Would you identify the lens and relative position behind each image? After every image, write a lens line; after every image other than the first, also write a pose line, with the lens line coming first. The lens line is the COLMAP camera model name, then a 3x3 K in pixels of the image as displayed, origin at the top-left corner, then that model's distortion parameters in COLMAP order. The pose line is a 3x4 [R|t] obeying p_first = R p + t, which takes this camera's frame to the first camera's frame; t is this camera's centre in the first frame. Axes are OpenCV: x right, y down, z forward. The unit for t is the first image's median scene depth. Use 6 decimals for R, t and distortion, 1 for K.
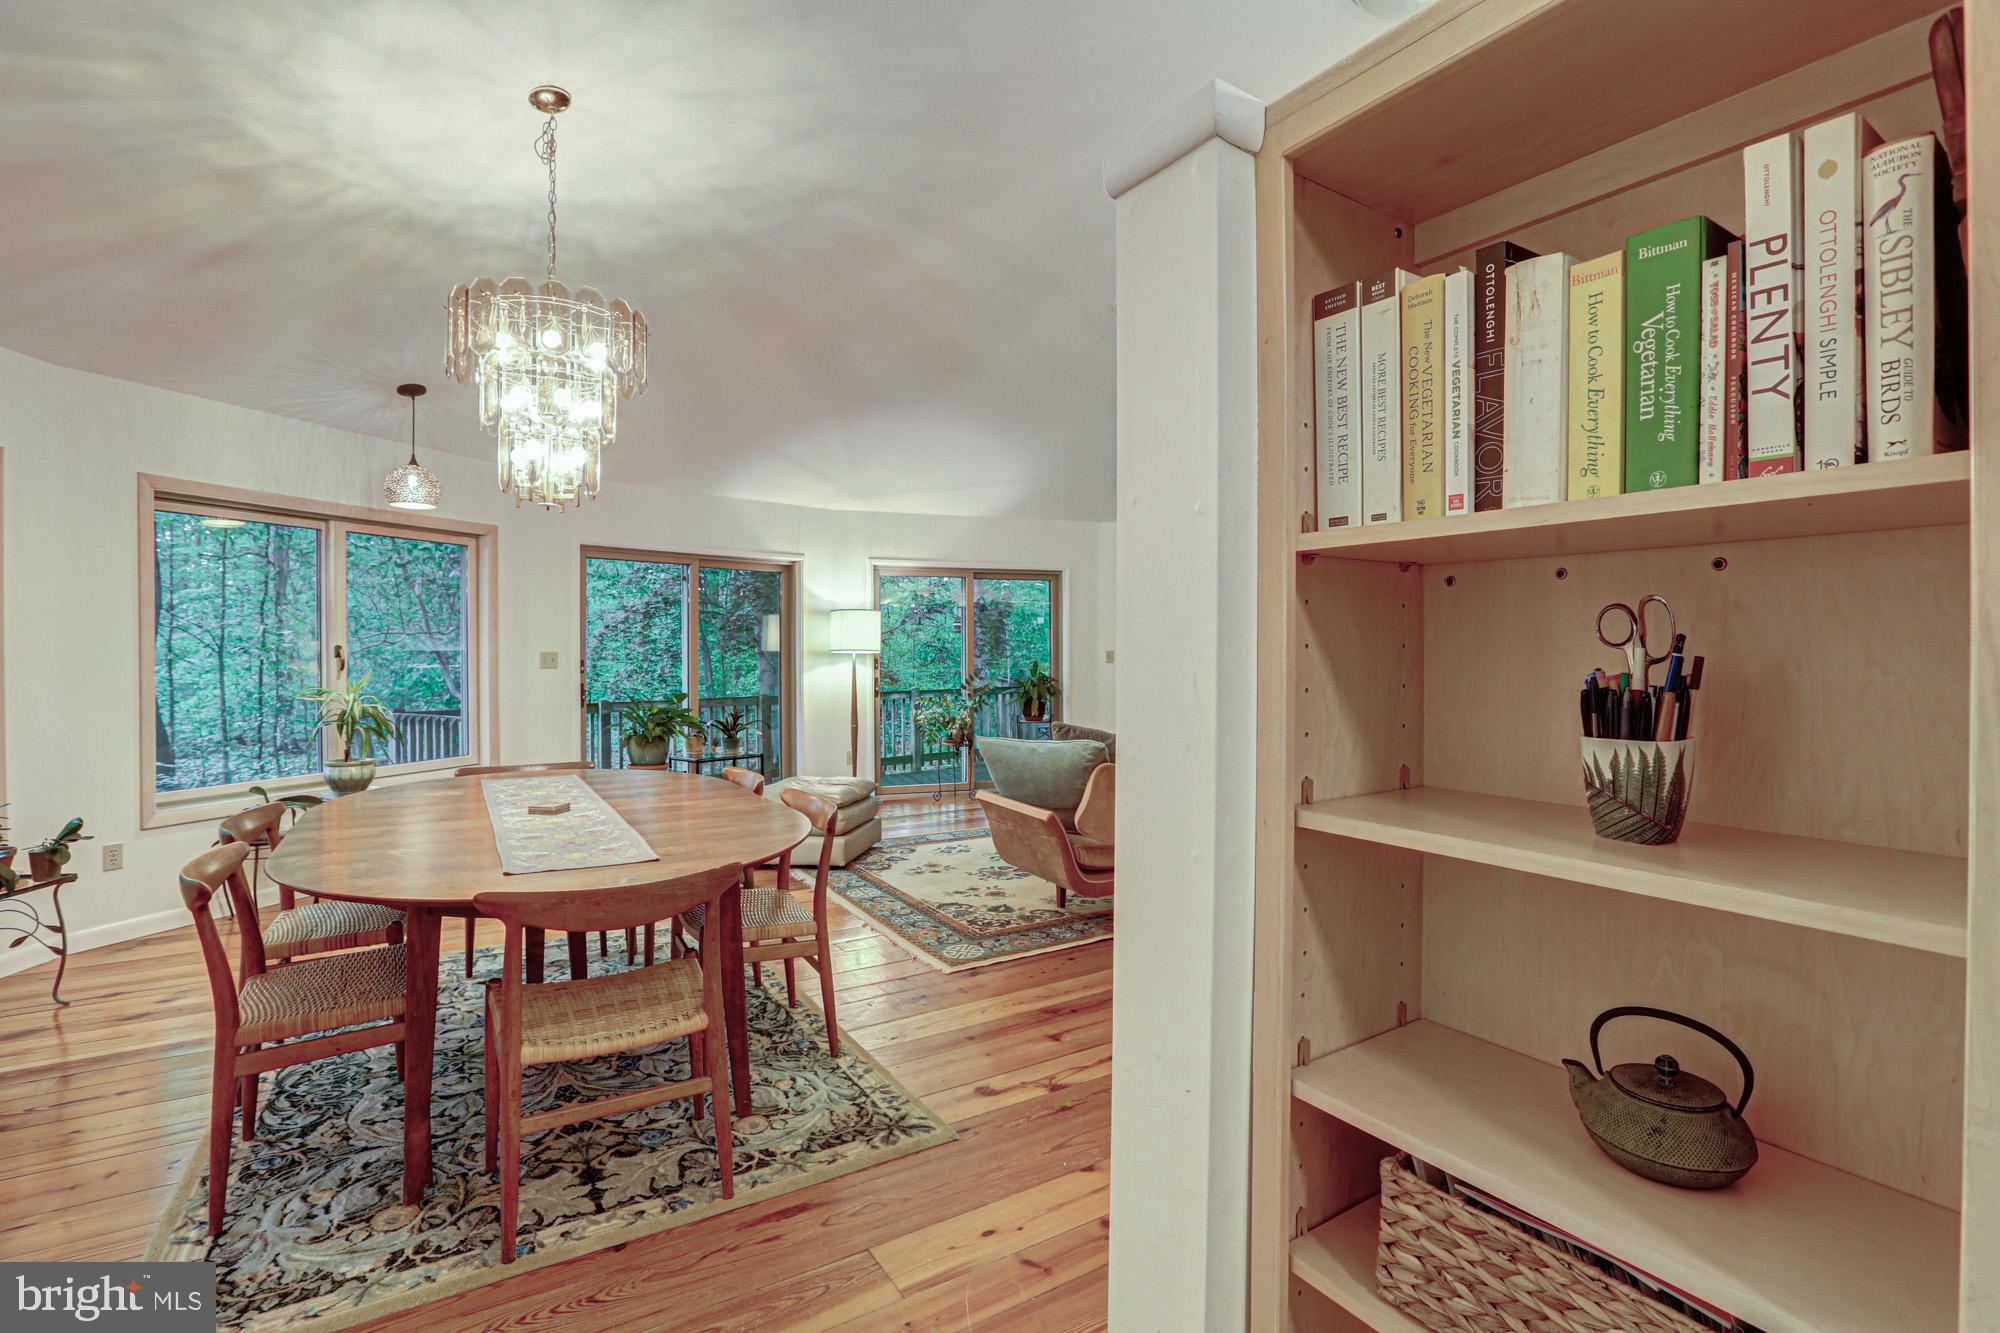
lens RADIAL K [[916.1, 0, 997.9], [0, 916.1, 674.1], [0, 0, 1]] dist [-0.047511, 0.015728]
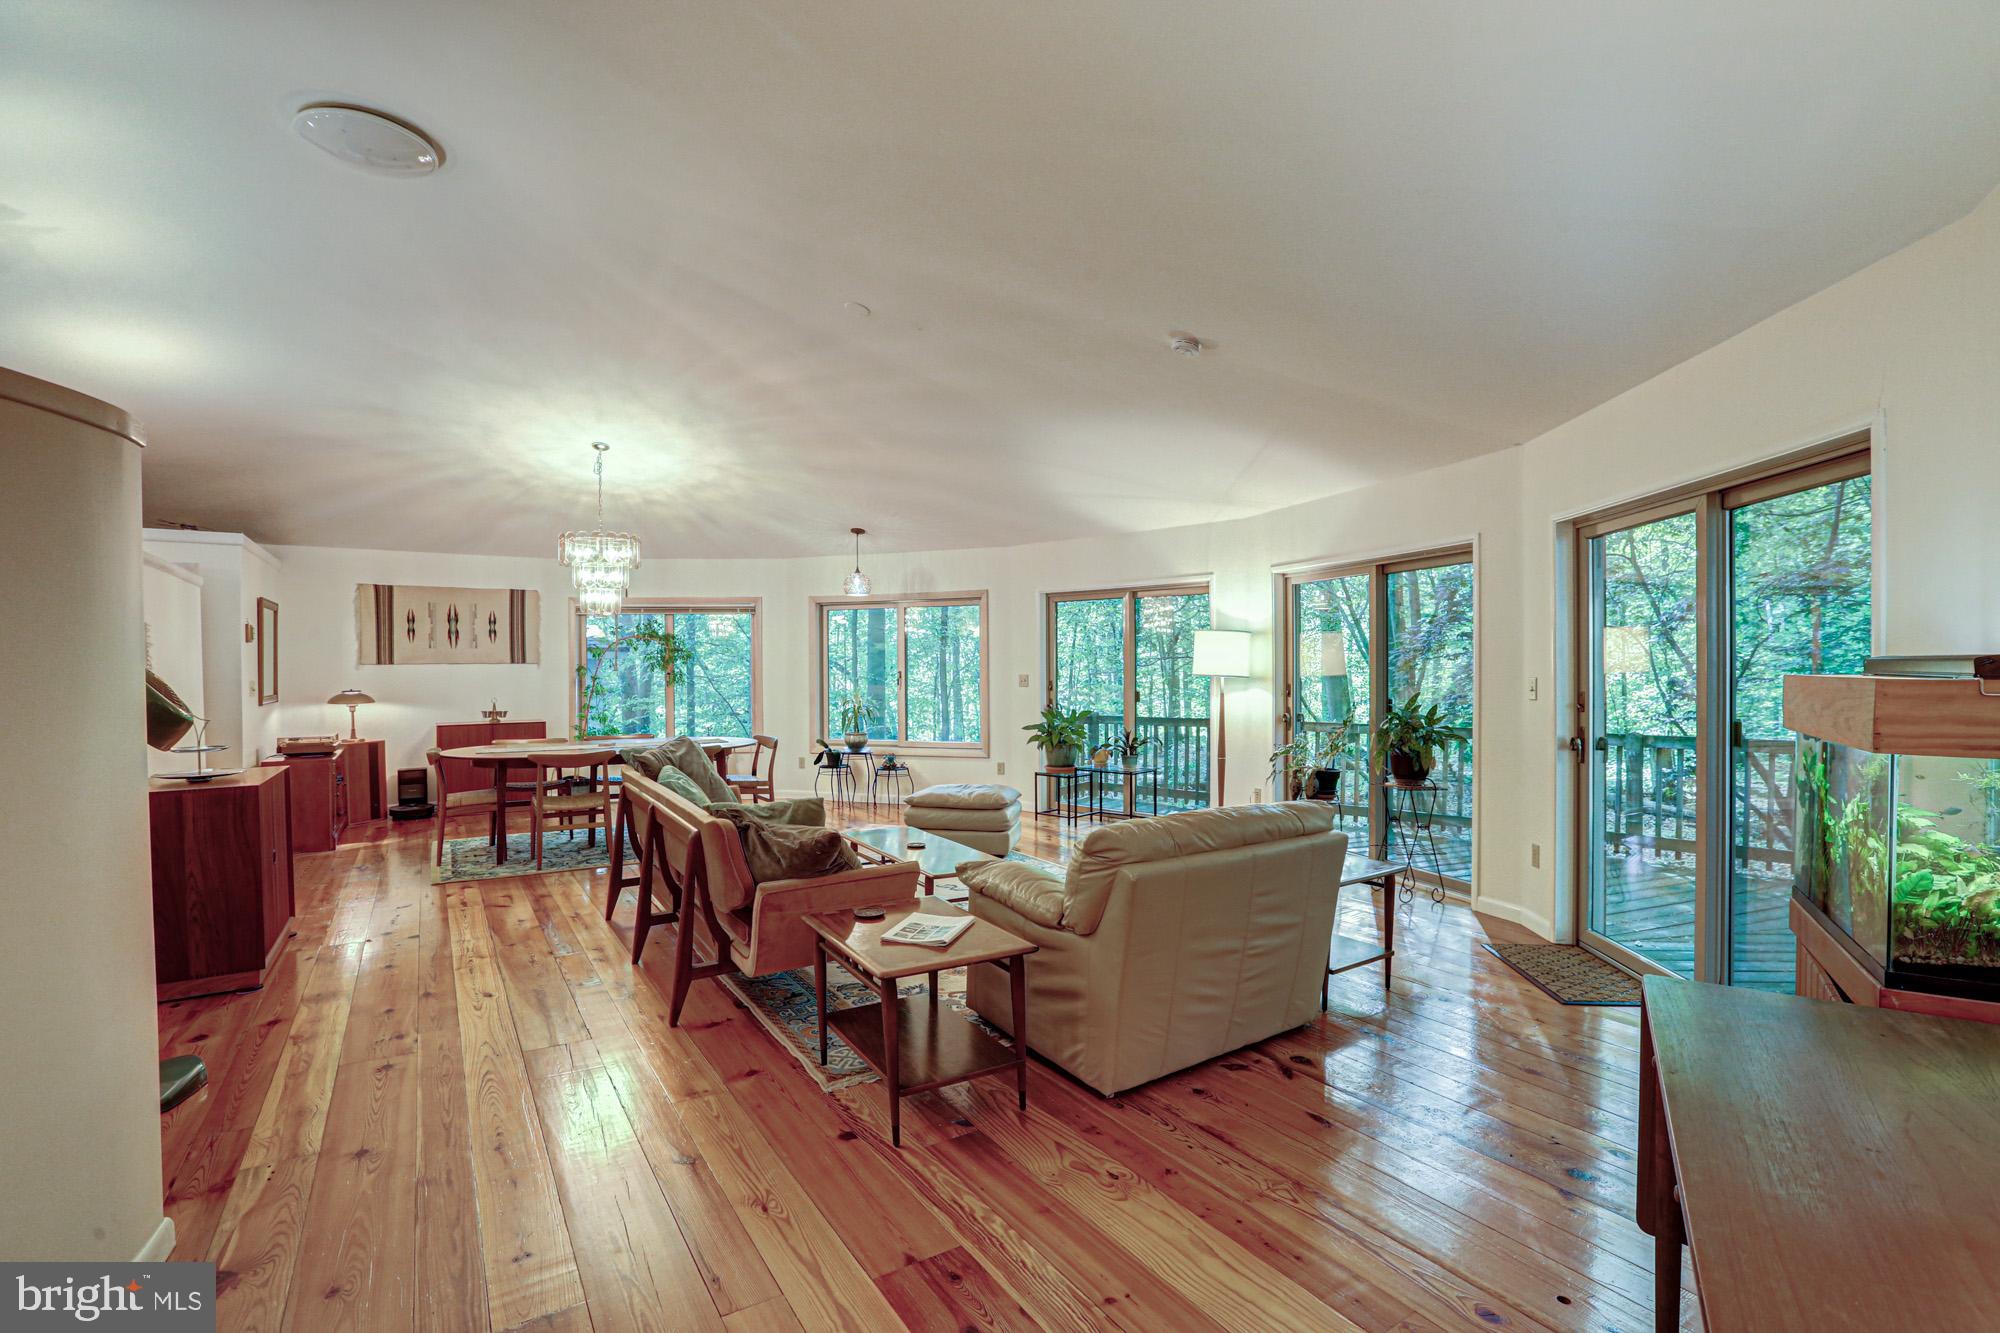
lens RADIAL K [[906.4, 0, 1002.9], [0, 906.4, 681.6], [0, 0, 1]] dist [-0.051116, 0.014834]
pose [[0.027892, 0.019489, -0.999421, 0.726847], [-0.018041, 0.999657, 0.018990, -0.033191], [0.999448, 0.017501, 0.028234, 0.767764]]
